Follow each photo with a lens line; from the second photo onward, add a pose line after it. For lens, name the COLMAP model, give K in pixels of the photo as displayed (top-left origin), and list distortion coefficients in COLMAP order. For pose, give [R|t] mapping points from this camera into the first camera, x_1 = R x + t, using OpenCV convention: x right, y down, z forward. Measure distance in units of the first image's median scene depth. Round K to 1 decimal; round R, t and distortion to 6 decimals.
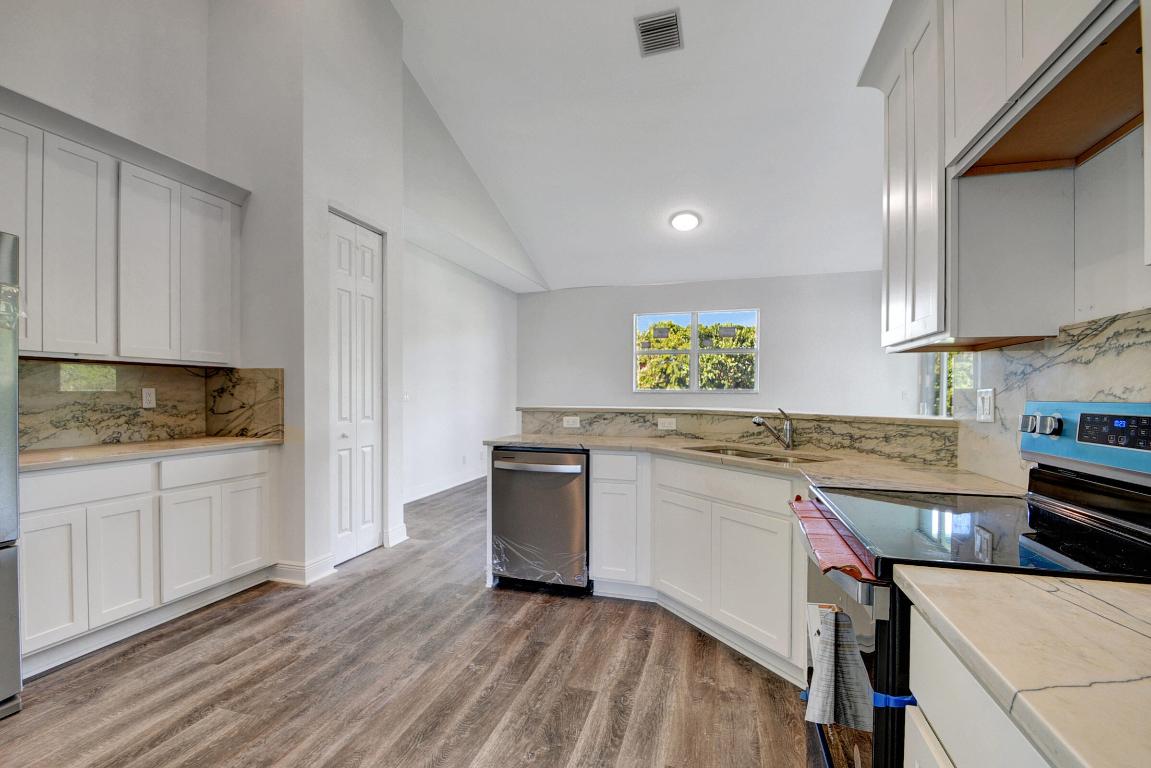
lens RADIAL K [[513.9, 0, 574.4], [0, 513.9, 408.7], [0, 0, 1]] dist [-0.000378, -0.000111]
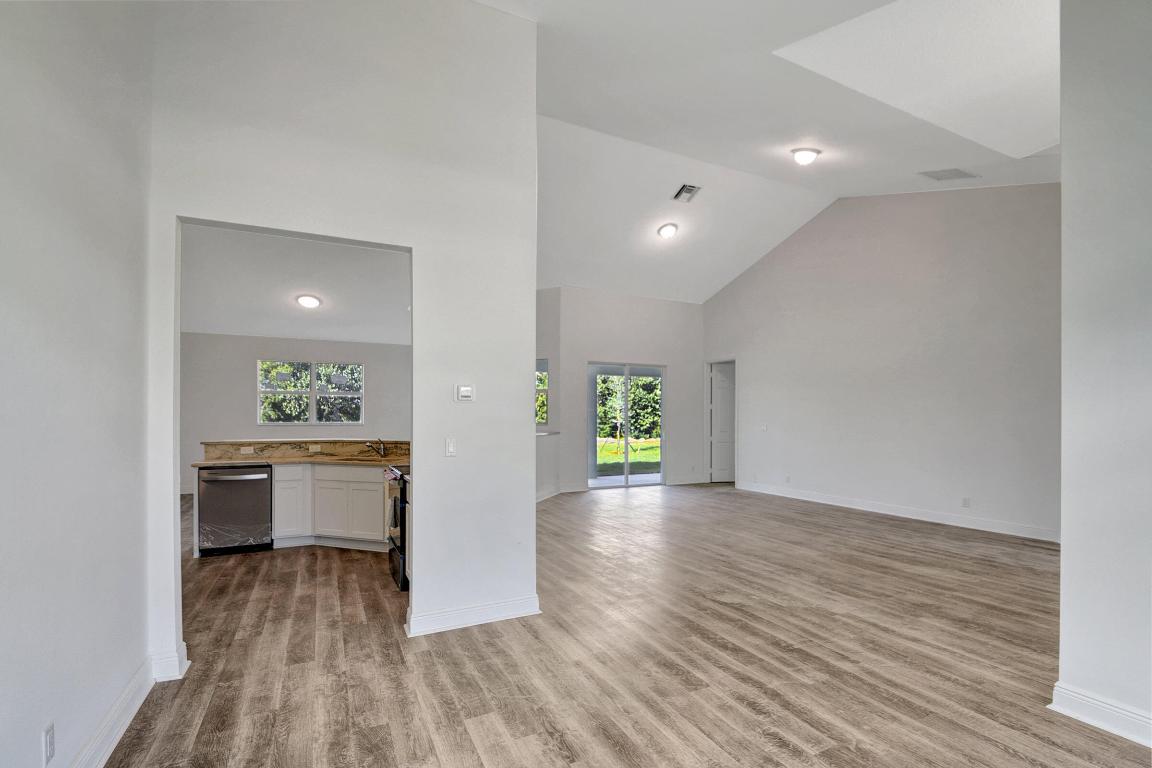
lens RADIAL K [[514.4, 0, 574.9], [0, 514.4, 408.8], [0, 0, 1]] dist [-0.000378, -0.000111]
pose [[0.735696, 0.006888, 0.677277, -0.401774], [0.023130, 0.999110, -0.035286, -0.026585], [-0.676917, 0.041625, 0.734881, -1.009440]]
